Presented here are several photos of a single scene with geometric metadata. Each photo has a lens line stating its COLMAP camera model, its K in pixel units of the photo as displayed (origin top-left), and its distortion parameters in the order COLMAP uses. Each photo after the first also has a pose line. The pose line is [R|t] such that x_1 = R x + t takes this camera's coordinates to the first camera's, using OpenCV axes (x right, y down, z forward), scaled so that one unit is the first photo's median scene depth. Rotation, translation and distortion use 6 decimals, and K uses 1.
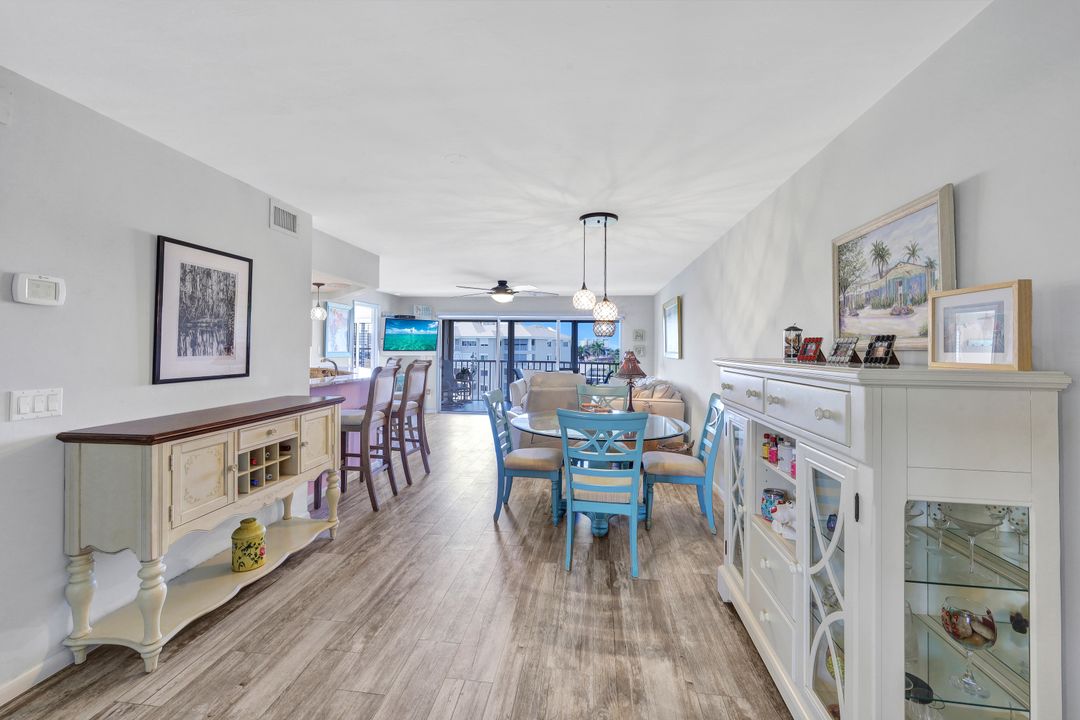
lens RADIAL K [[434.3, 0, 538.1], [0, 434.3, 352.5], [0, 0, 1]] dist [0.006179, 0.000087]
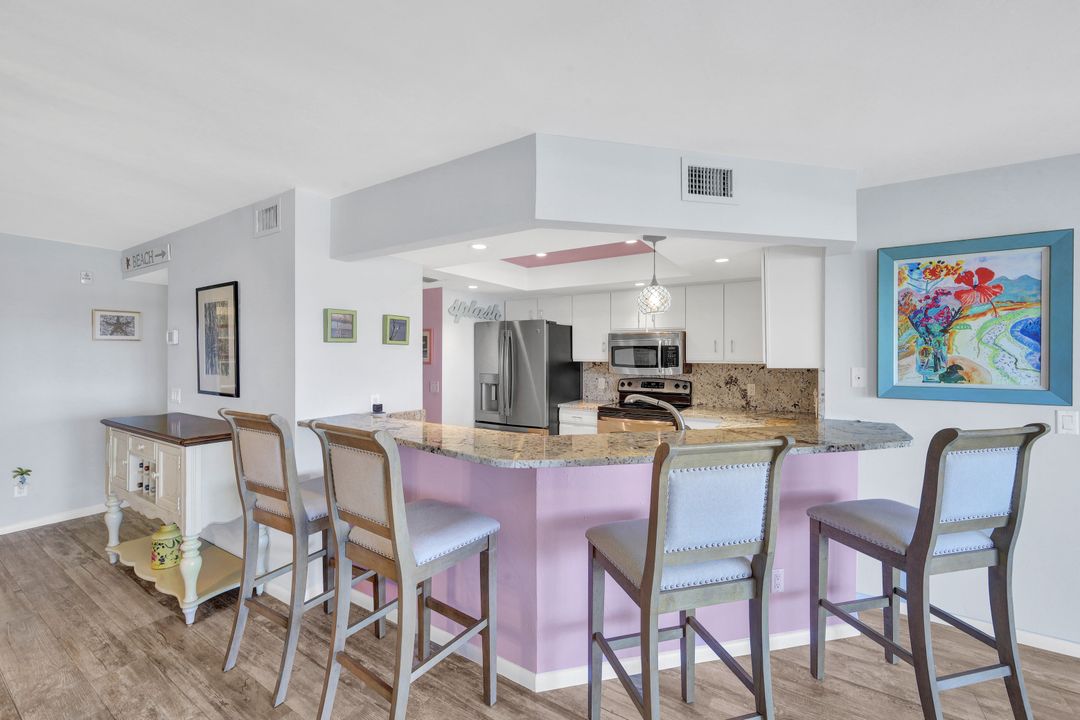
lens RADIAL K [[439.1, 0, 535.0], [0, 439.1, 350.1], [0, 0, 1]] dist [-0.002239, -0.000245]
pose [[-0.426080, -0.019409, -0.904477, -0.015864], [-0.012030, 0.999803, -0.015788, -0.023130], [0.904606, 0.004154, -0.426229, 0.983612]]
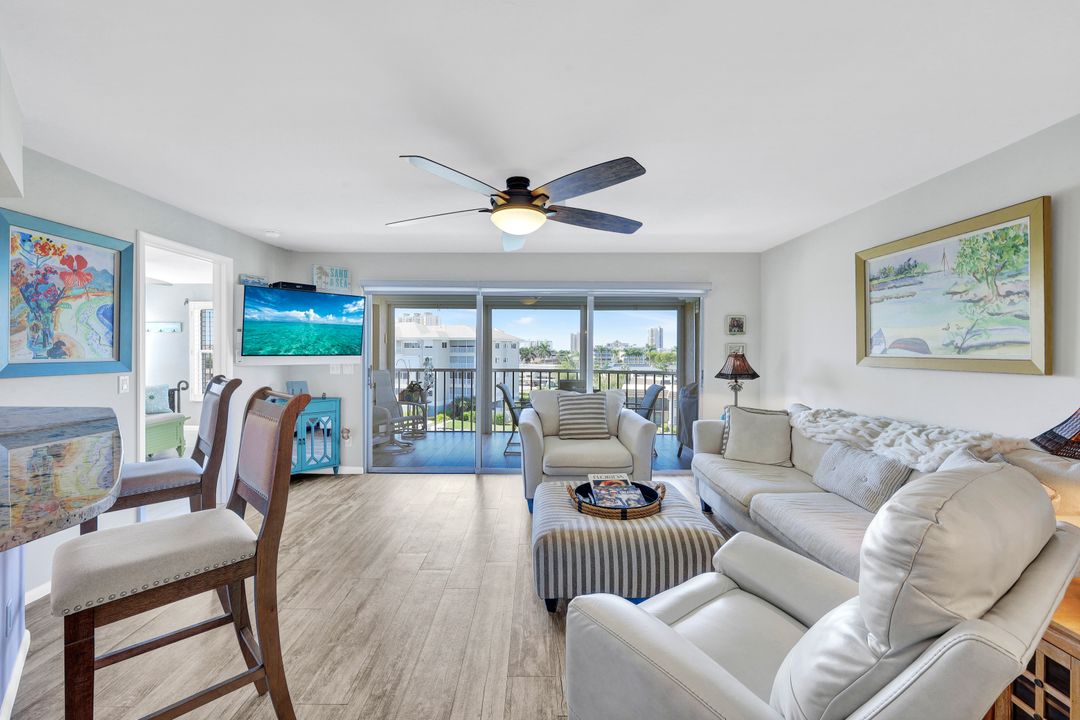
lens RADIAL K [[434.3, 0, 538.1], [0, 434.3, 352.5], [0, 0, 1]] dist [0.006179, 0.000087]
pose [[0.991906, -0.006452, 0.126813, -0.134113], [0.007046, 0.999966, -0.004237, -0.004831], [-0.126782, 0.005096, 0.991918, 0.687312]]
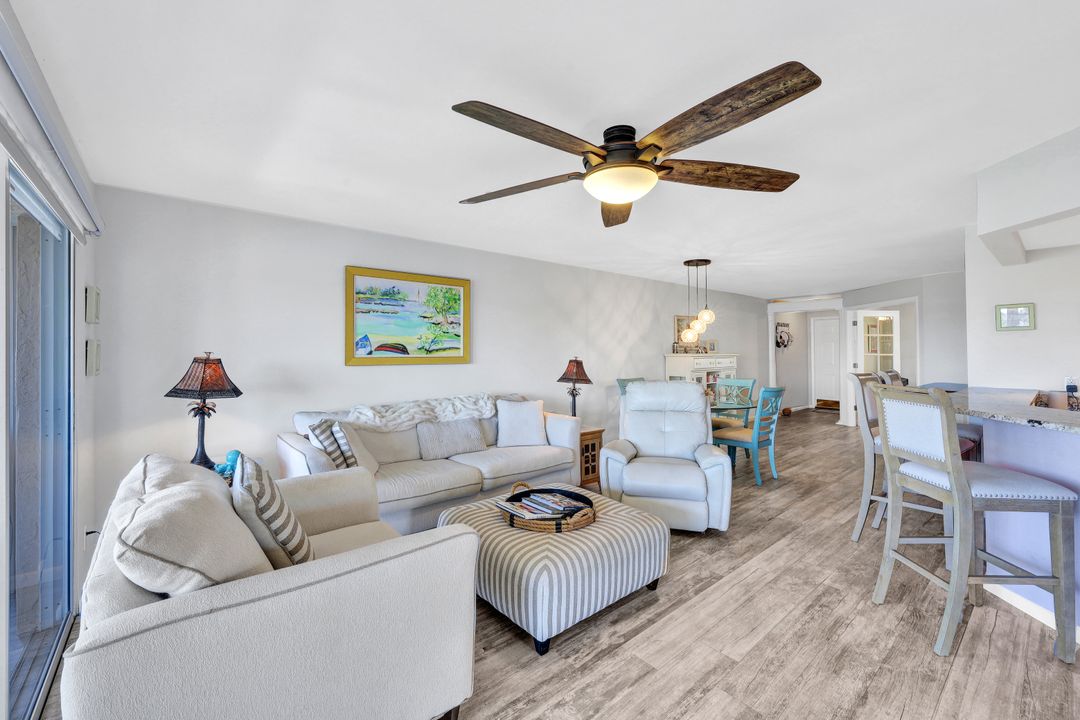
lens RADIAL K [[439.1, 0, 535.0], [0, 439.1, 350.1], [0, 0, 1]] dist [-0.002239, -0.000245]
pose [[-0.726043, 0.001412, 0.687648, -0.283236], [0.006580, 0.999966, 0.004895, -0.011577], [-0.687618, 0.008079, -0.726028, 1.440332]]
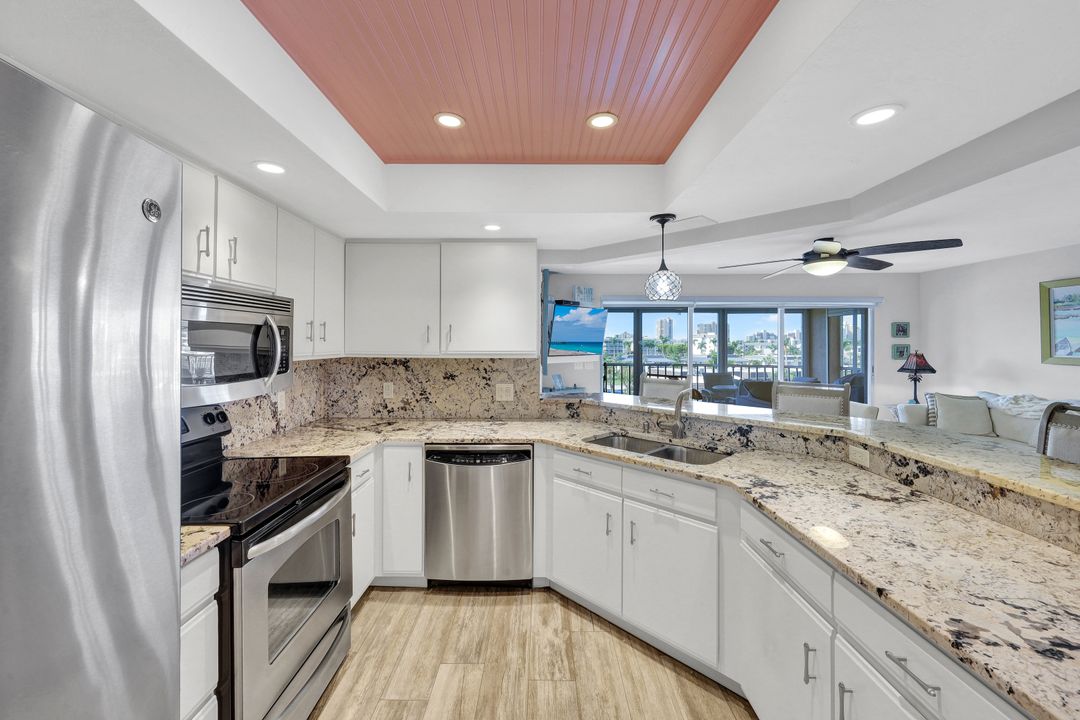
lens RADIAL K [[435.6, 0, 536.5], [0, 435.6, 343.0], [0, 0, 1]] dist [0.001913, 0.000475]
pose [[0.994279, -0.009853, 0.106356, -0.615334], [0.010663, 0.999918, -0.007043, -0.027540], [-0.106278, 0.008136, 0.994303, 0.519888]]
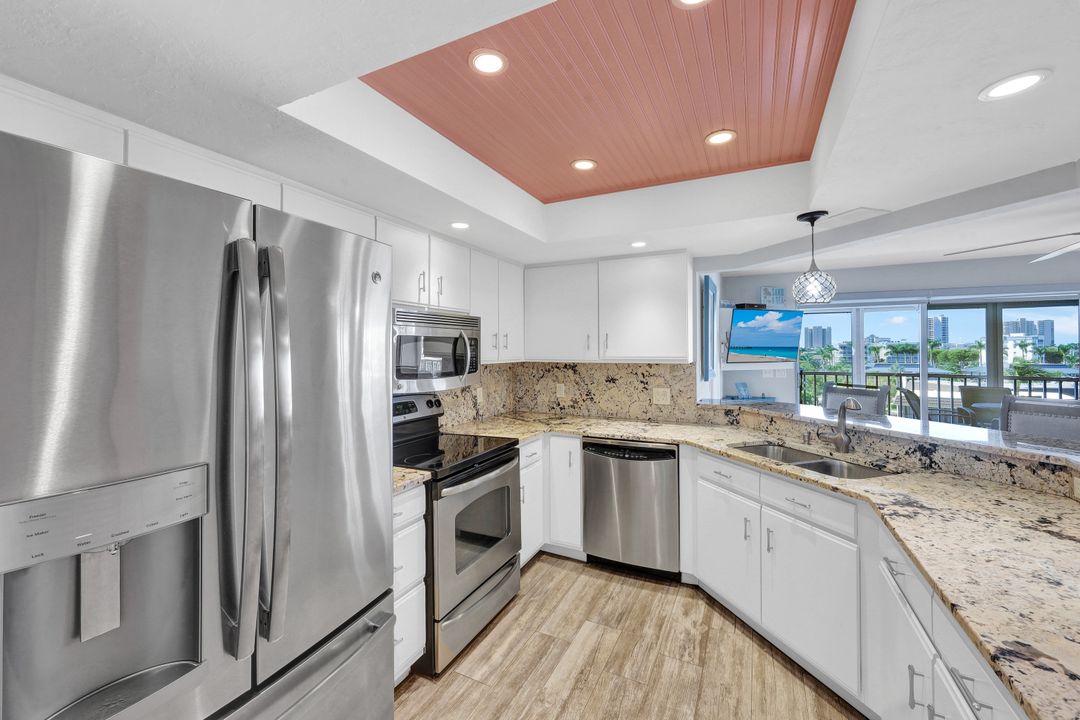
lens RADIAL K [[434.0, 0, 536.1], [0, 434.0, 349.0], [0, 0, 1]] dist [0.001360, 0.000448]
pose [[0.939428, -0.016387, -0.342354, -0.557436], [0.012294, 0.999825, -0.014122, -0.026203], [0.342525, 0.009057, 0.939465, 0.472595]]
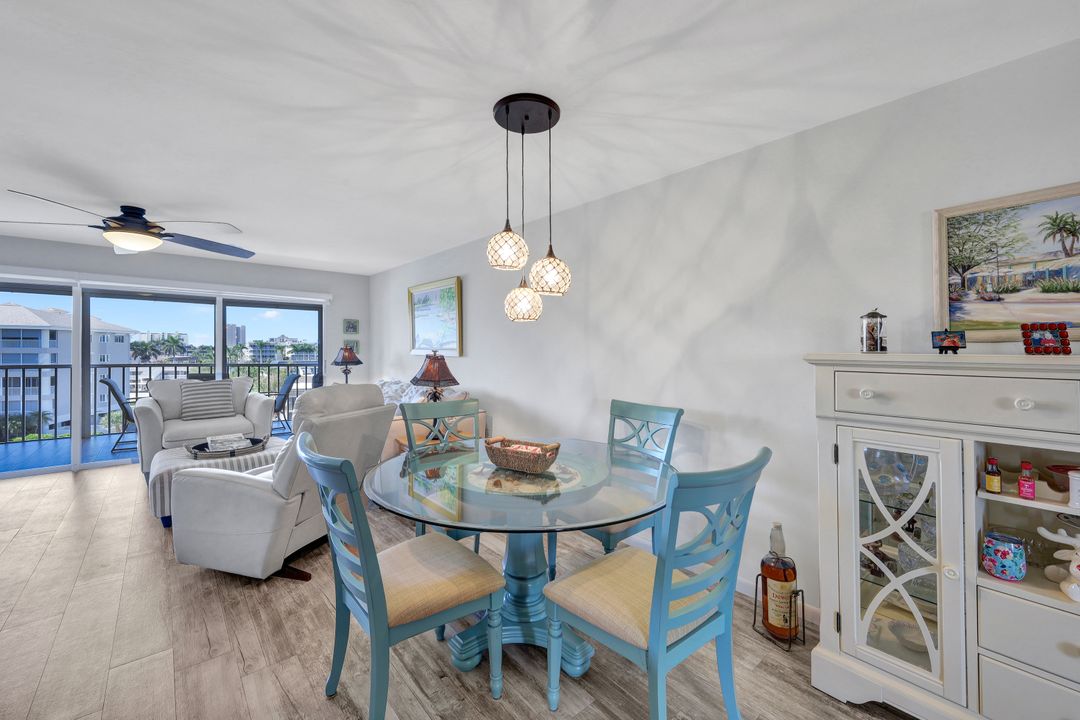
lens RADIAL K [[434.3, 0, 538.1], [0, 434.3, 352.5], [0, 0, 1]] dist [0.006179, 0.000087]
pose [[0.670256, -0.010635, 0.742054, -0.167019], [0.005701, 0.999942, 0.009182, 0.001265], [-0.742108, -0.001924, 0.670278, 0.361760]]
